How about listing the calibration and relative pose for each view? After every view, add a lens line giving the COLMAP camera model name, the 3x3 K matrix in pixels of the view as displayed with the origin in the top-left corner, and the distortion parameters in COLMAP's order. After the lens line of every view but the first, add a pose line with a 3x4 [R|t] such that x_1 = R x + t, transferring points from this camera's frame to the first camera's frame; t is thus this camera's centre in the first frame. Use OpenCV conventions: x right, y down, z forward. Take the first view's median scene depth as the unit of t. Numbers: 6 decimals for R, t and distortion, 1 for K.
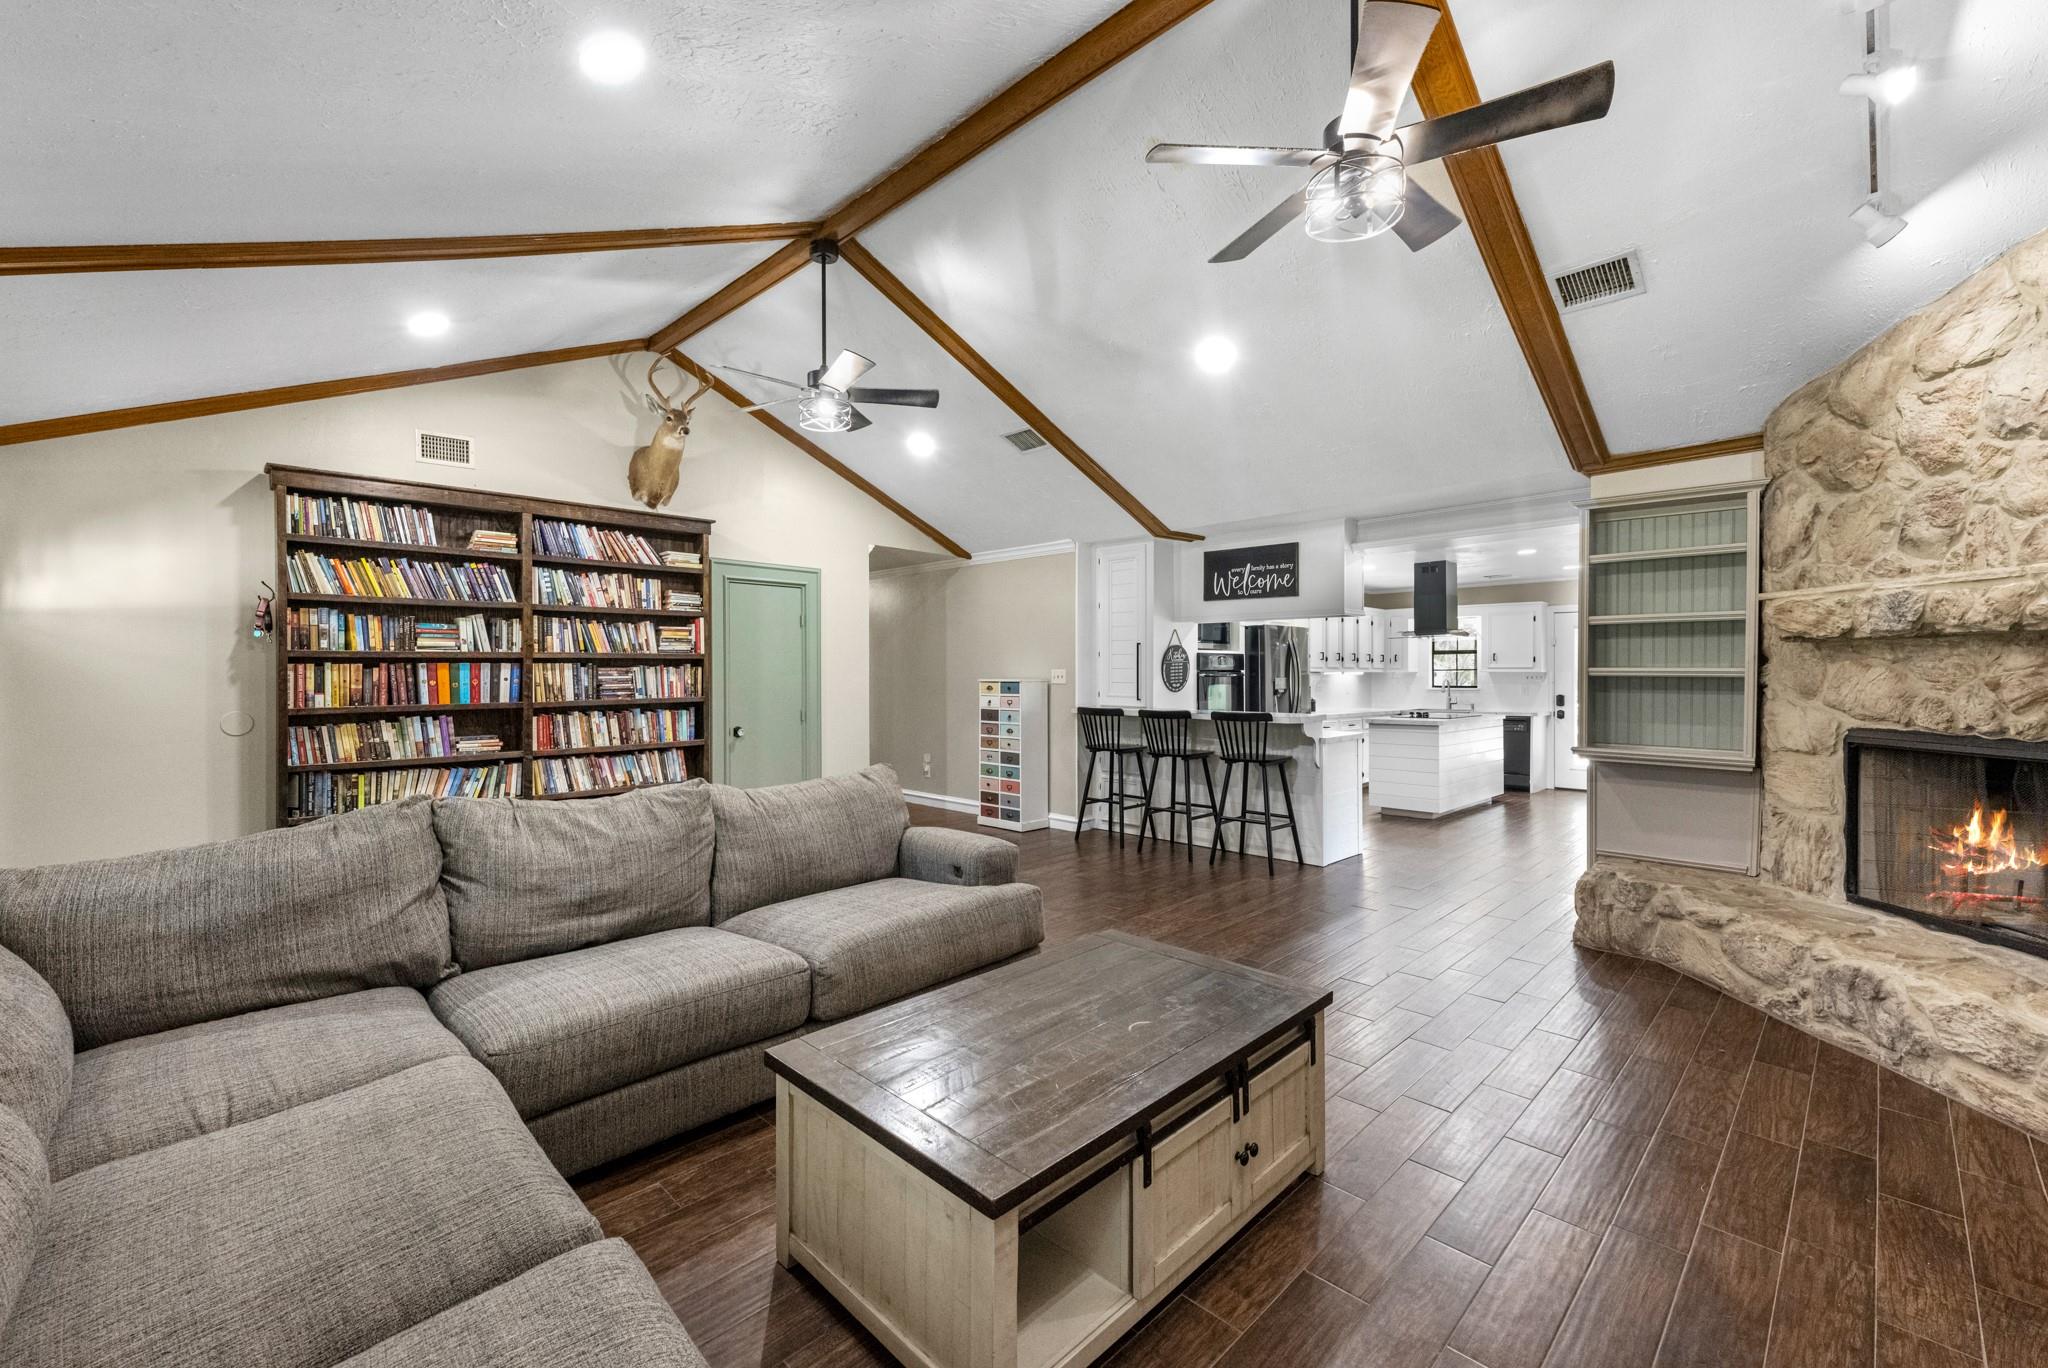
lens RADIAL K [[850.9, 0, 1013.1], [0, 850.9, 668.3], [0, 0, 1]] dist [0.002273, 0.000027]
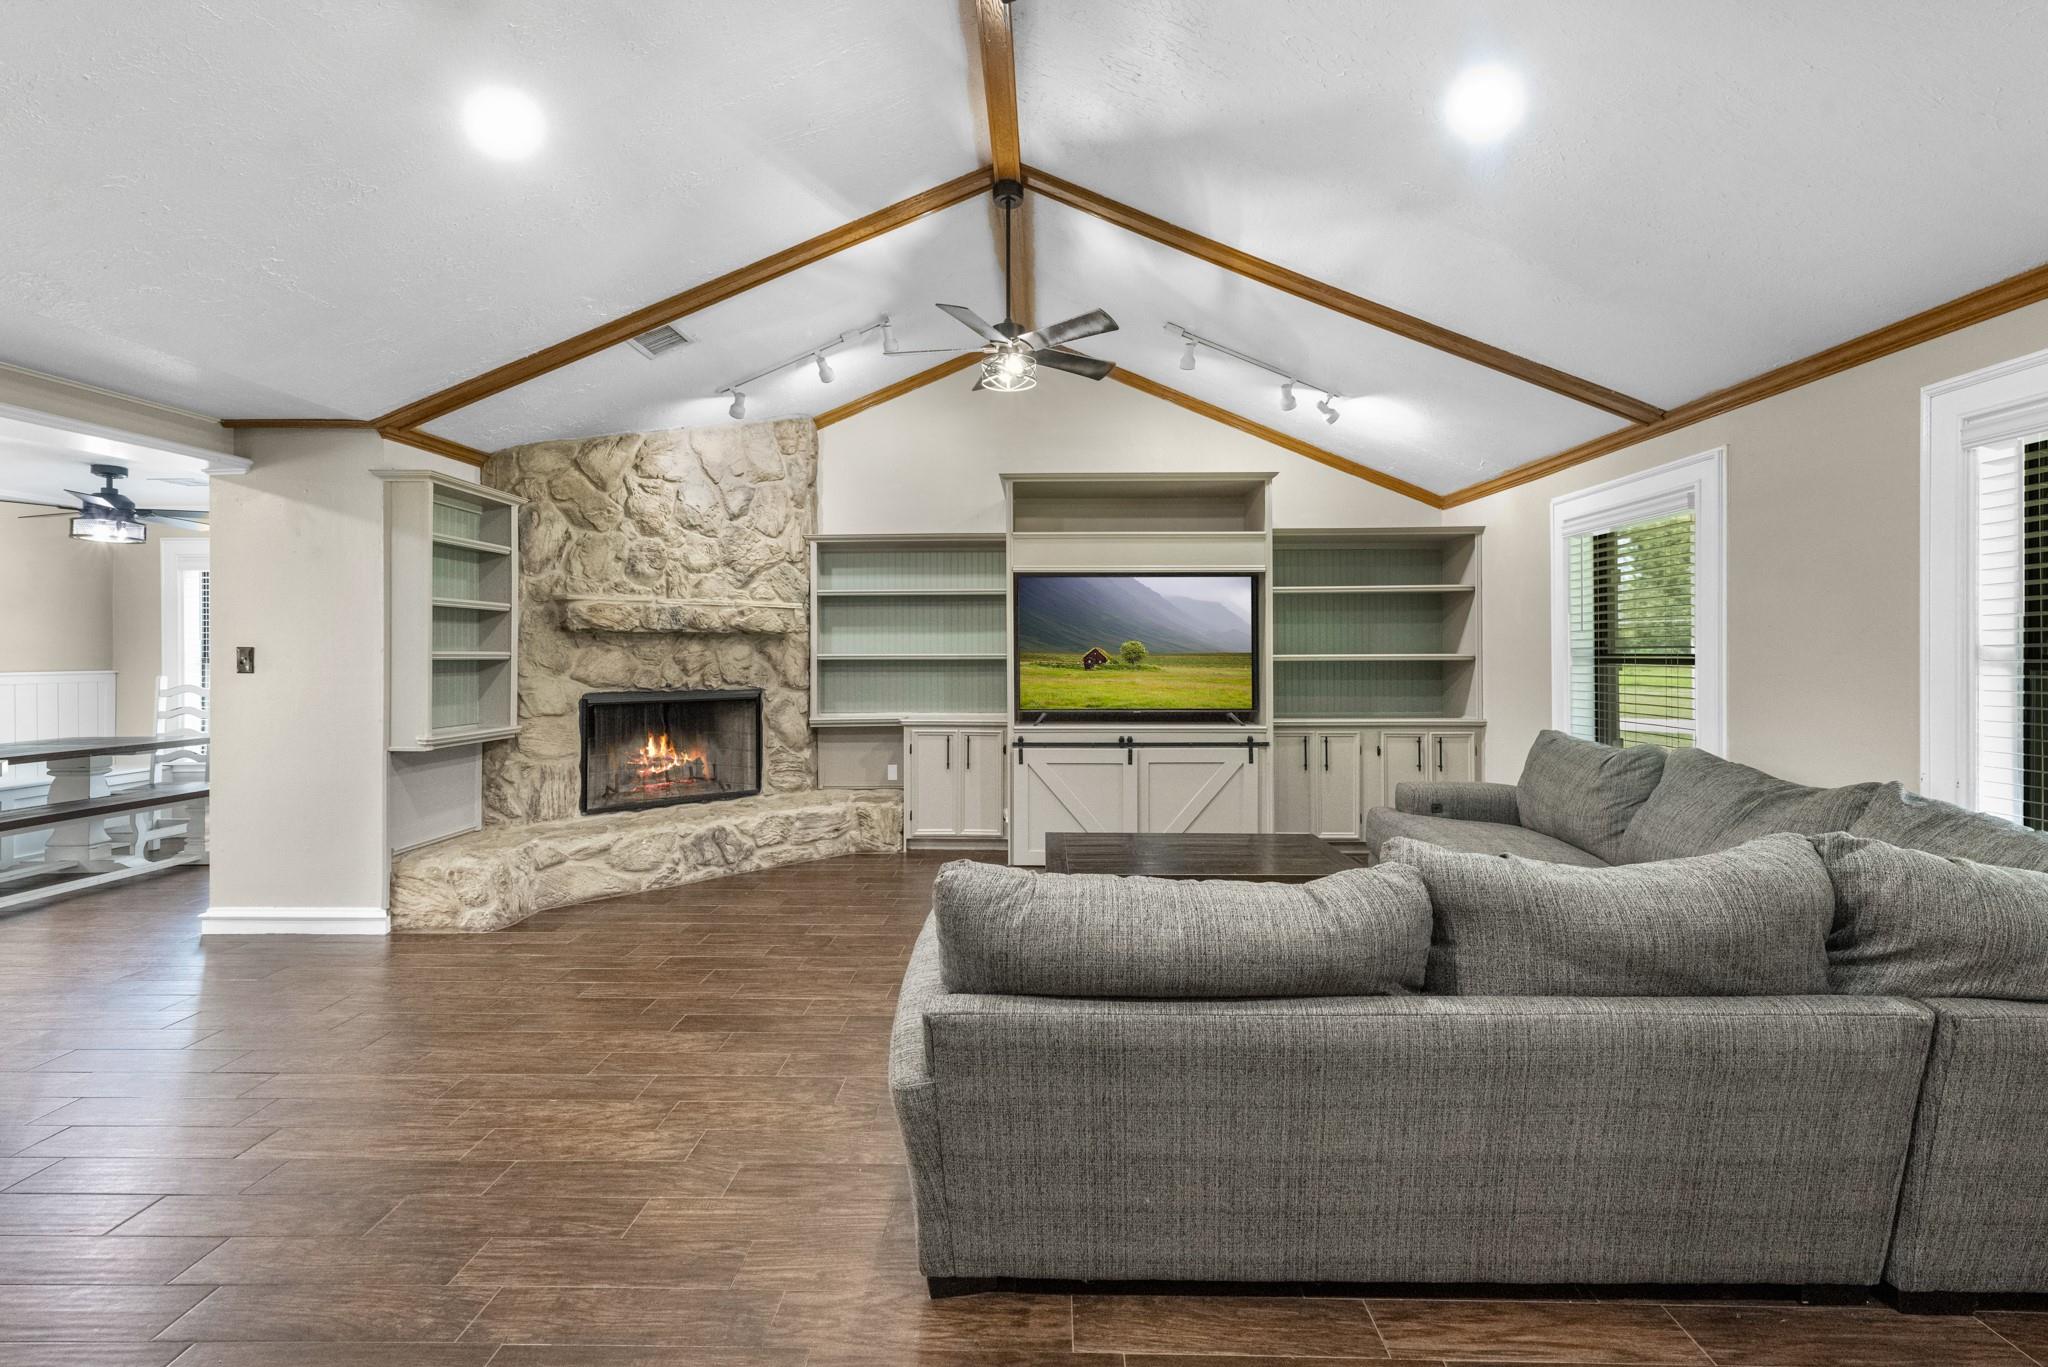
lens RADIAL K [[754.0, 0, 1058.5], [0, 754.0, 654.2], [0, 0, 1]] dist [0.000077, -0.000035]
pose [[-0.694463, 0.000417, 0.719528, -0.316454], [0.001038, 0.999999, 0.000421, 0.002650], [-0.719528, 0.001039, -0.694463, 0.850401]]
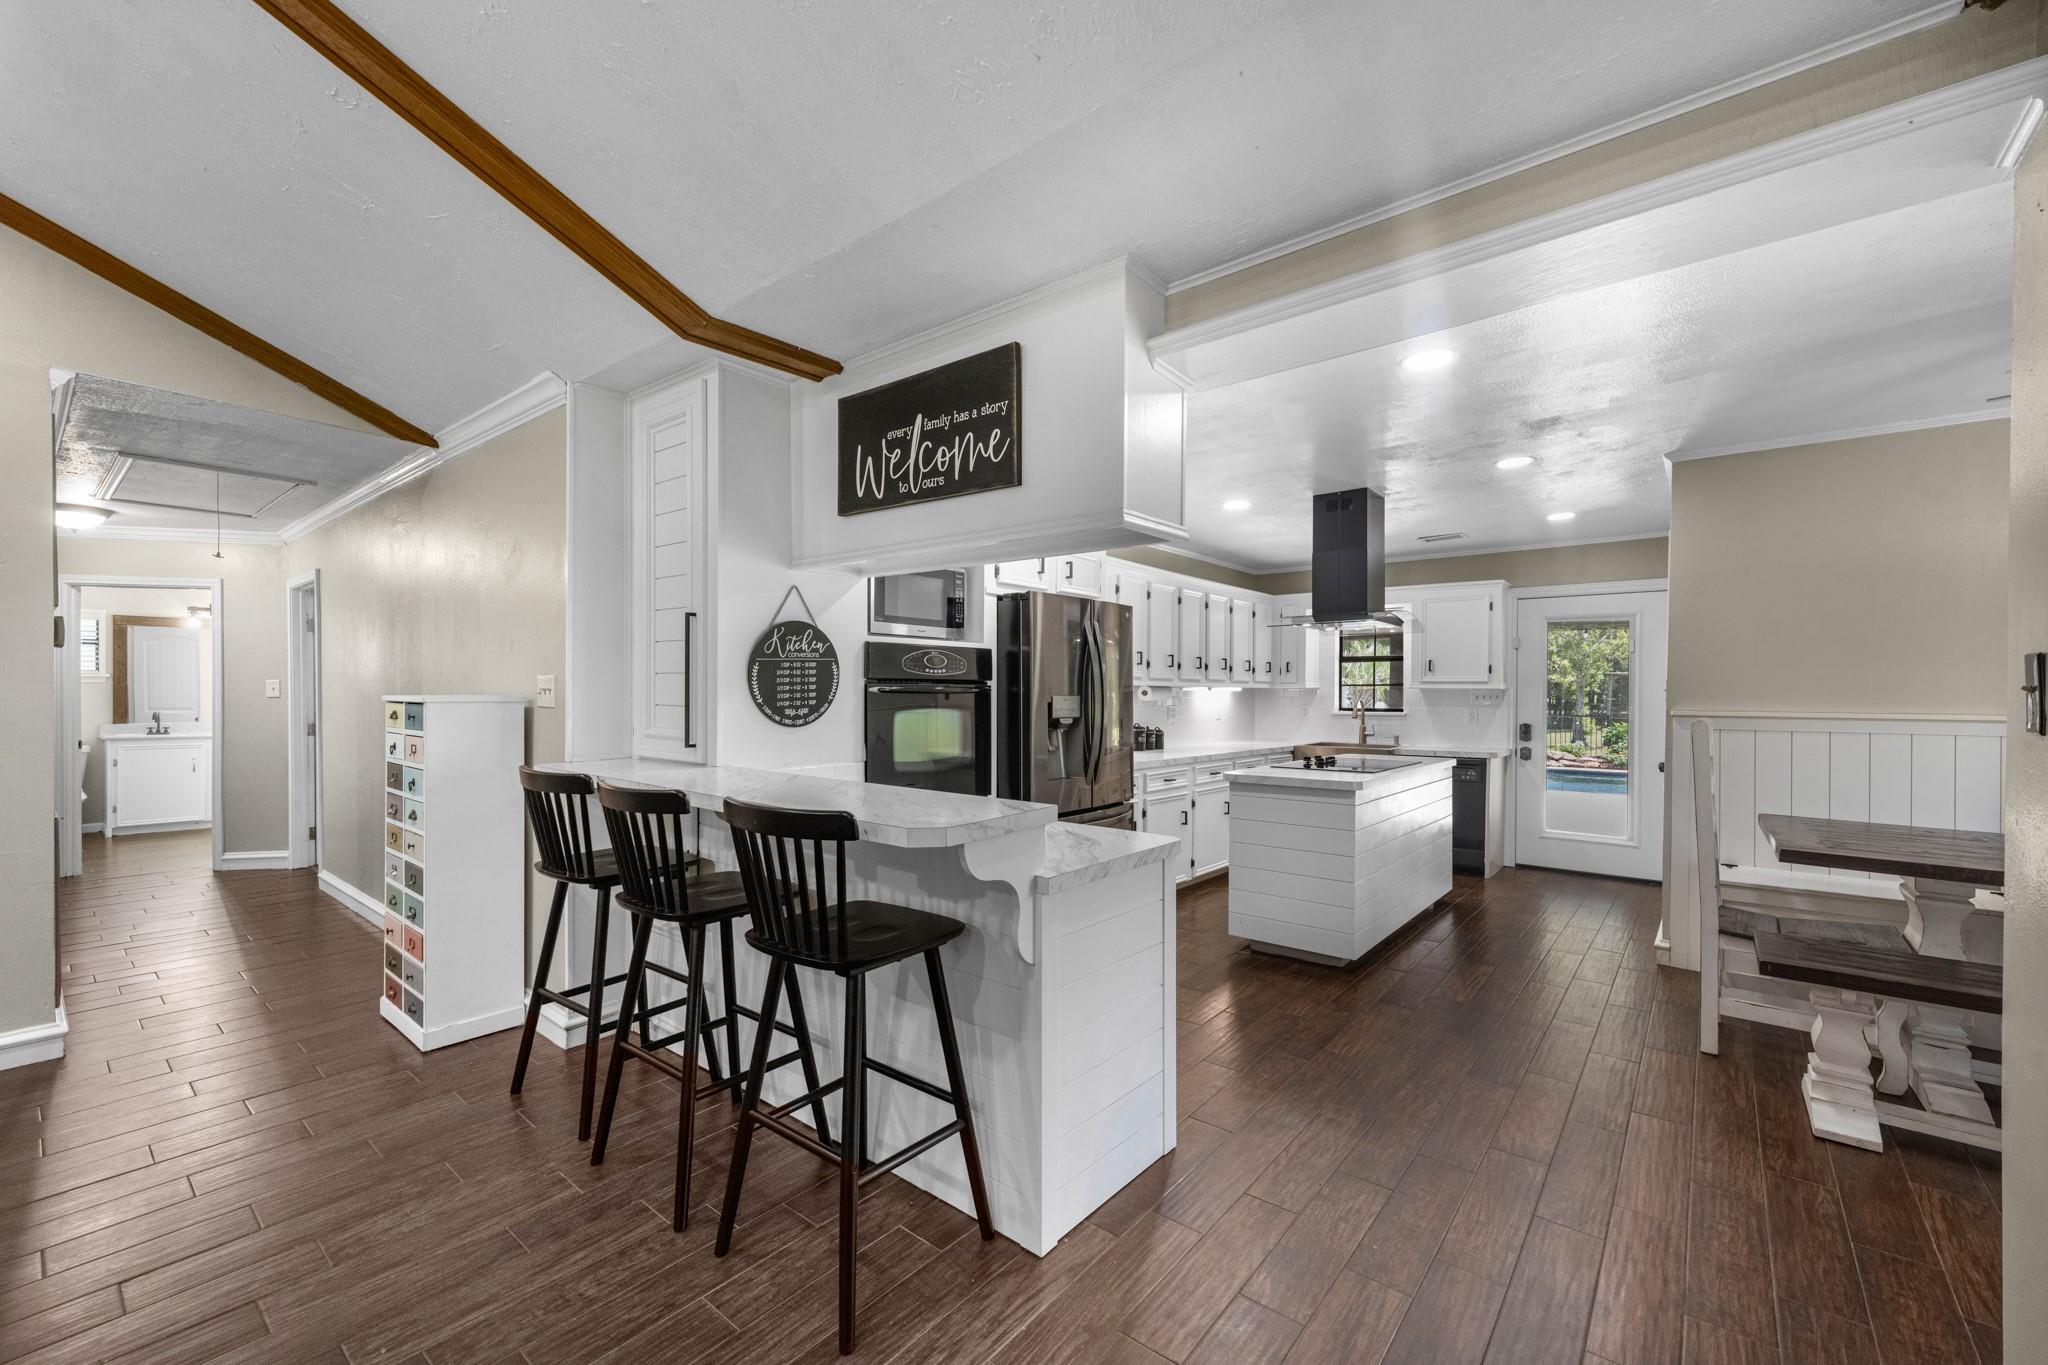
lens RADIAL K [[837.1, 0, 1026.7], [0, 837.1, 693.3], [0, 0, 1]] dist [0.002581, -0.000076]
pose [[0.994360, 0.005290, 0.105924, 0.301920], [-0.006330, 0.999935, 0.009490, 0.006055], [-0.105867, -0.010107, 0.994329, 0.629644]]
